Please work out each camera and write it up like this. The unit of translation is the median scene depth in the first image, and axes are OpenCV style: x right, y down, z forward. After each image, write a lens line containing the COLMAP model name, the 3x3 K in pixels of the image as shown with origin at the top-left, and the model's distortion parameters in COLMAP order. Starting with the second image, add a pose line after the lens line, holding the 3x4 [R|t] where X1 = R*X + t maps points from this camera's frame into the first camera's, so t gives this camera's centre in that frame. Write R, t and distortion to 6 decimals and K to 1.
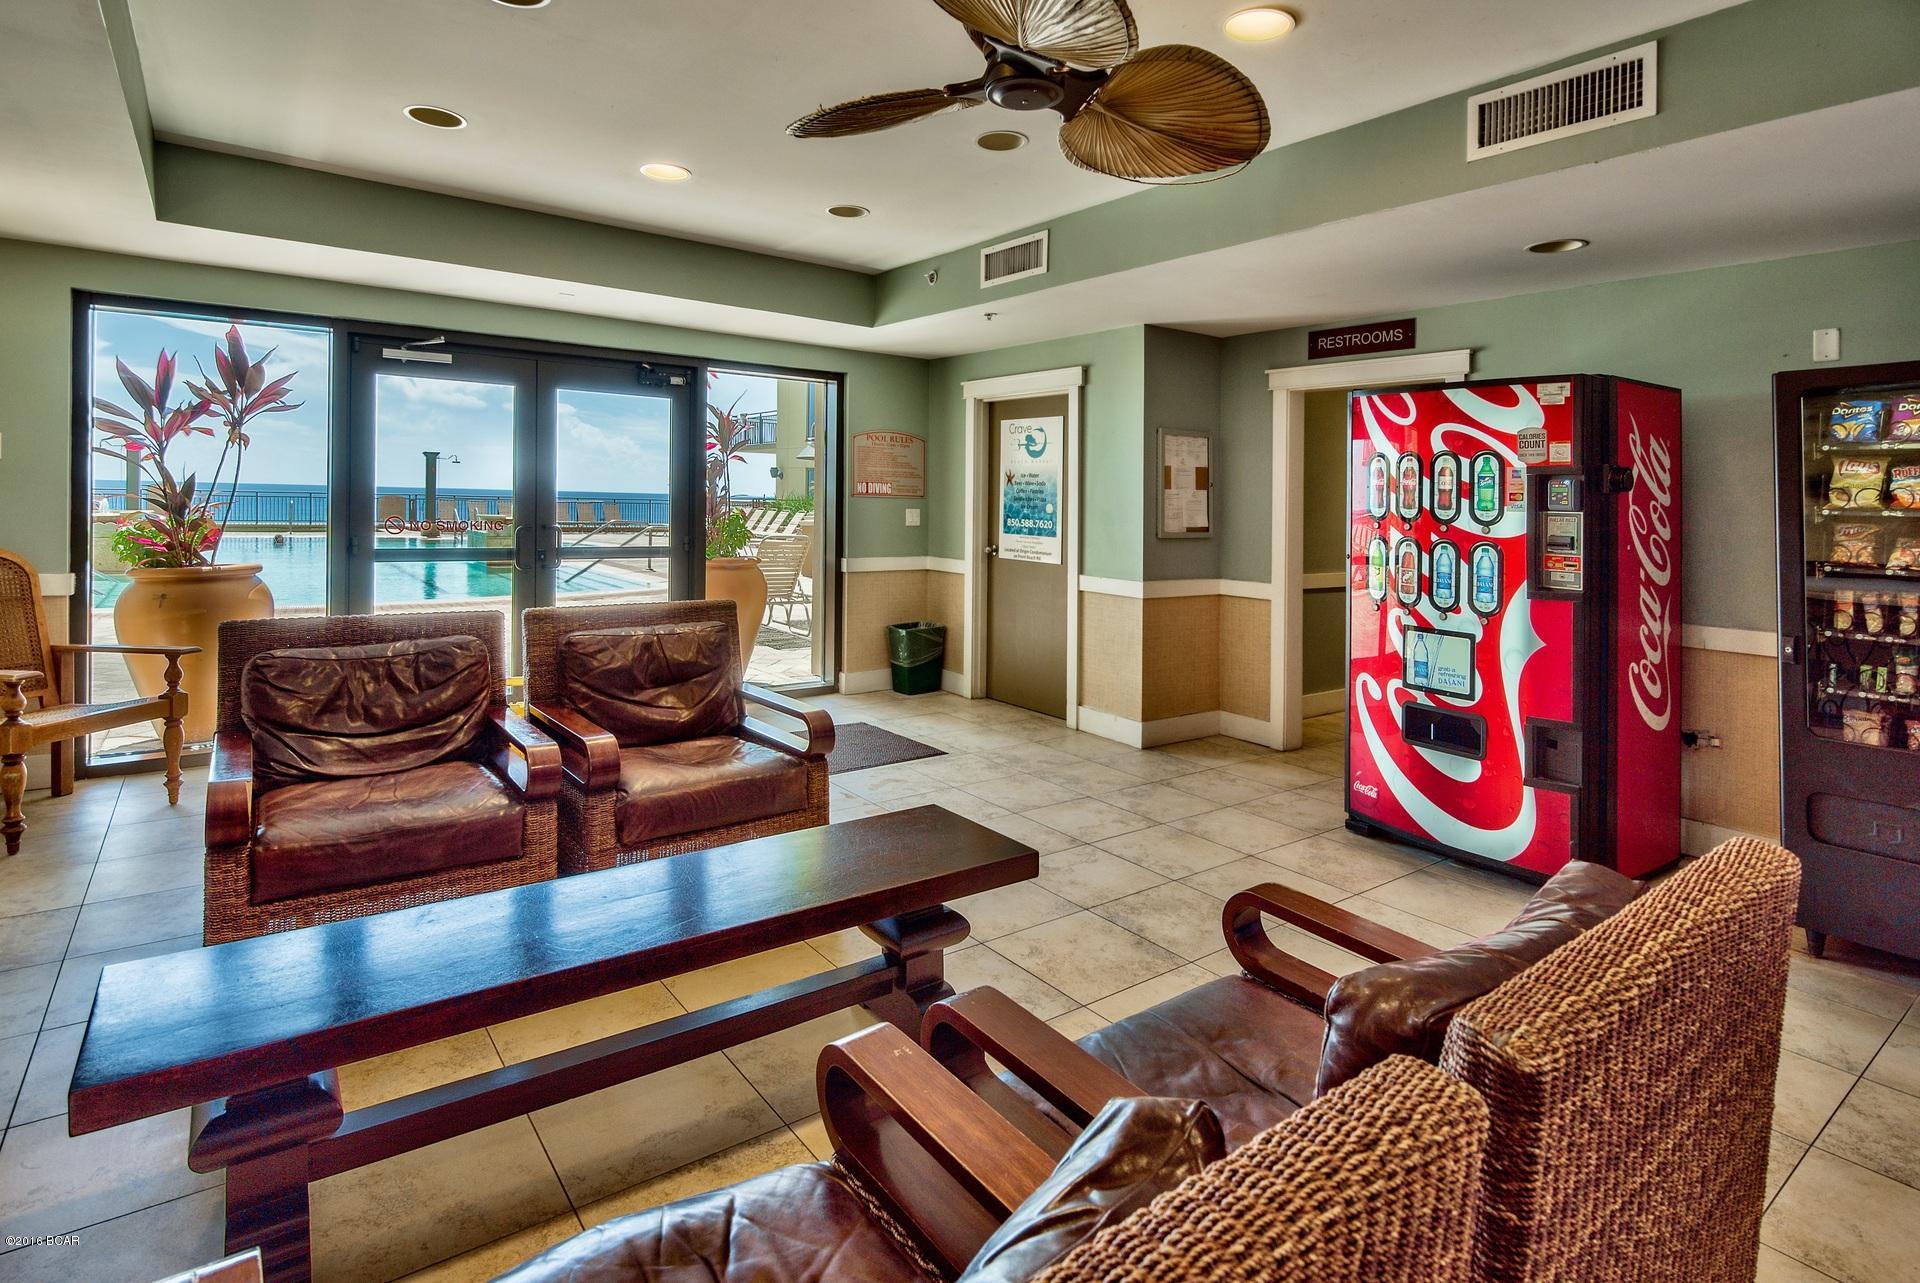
lens RADIAL K [[939.0, 0, 960.0], [0, 939.0, 641.5], [0, 0, 1]] dist [0.000213, -0.000117]
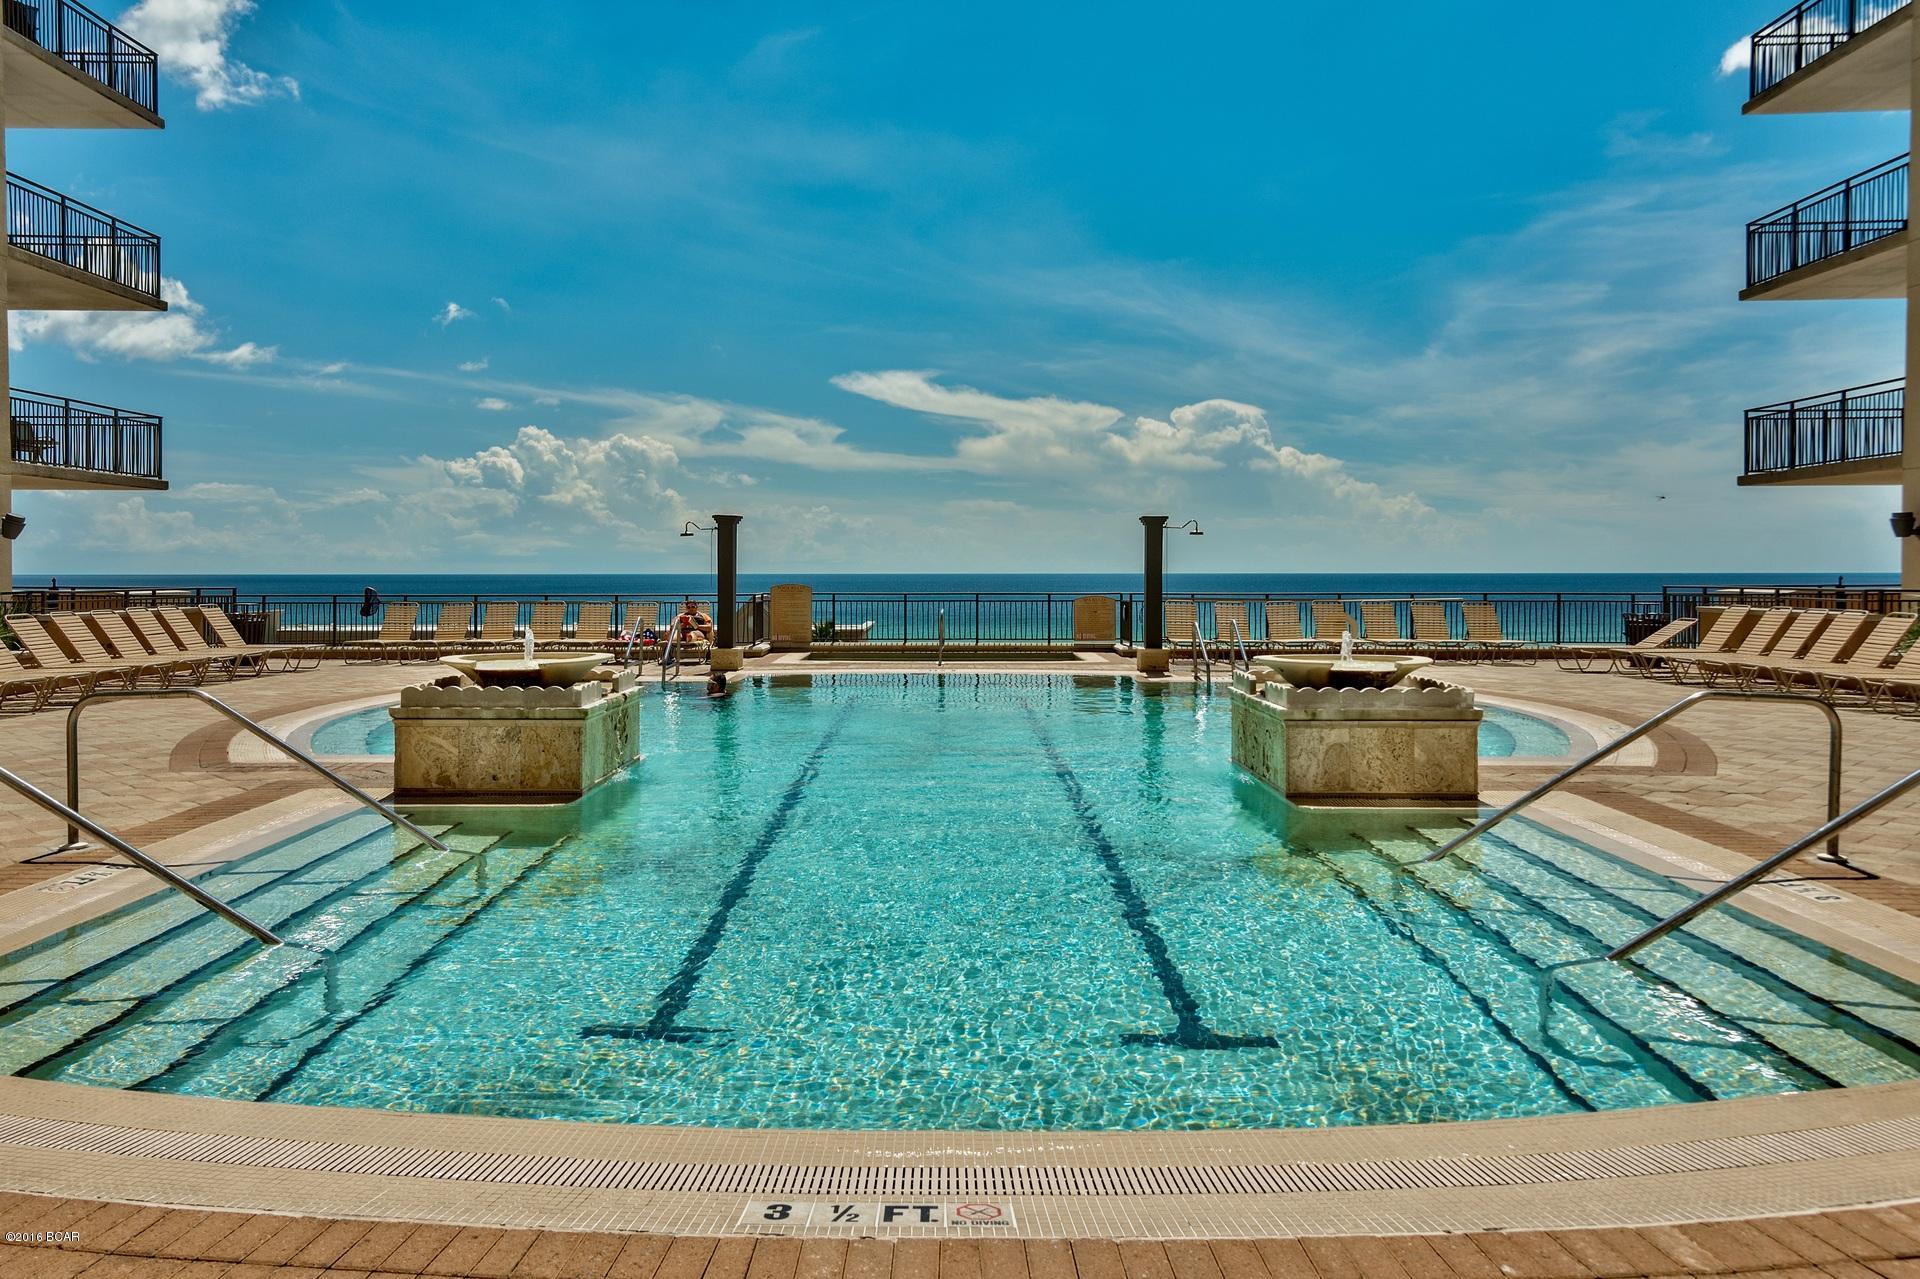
lens RADIAL K [[1373.2, 0, 960.0], [0, 1373.2, 639.5], [0, 0, 1]] dist [0.043682, 0.004093]
pose [[0.798283, -0.000858, -0.602283, -0.138041], [-0.064658, 0.994098, -0.087116, -0.044642], [0.598802, 0.108486, 0.793515, 0.238097]]
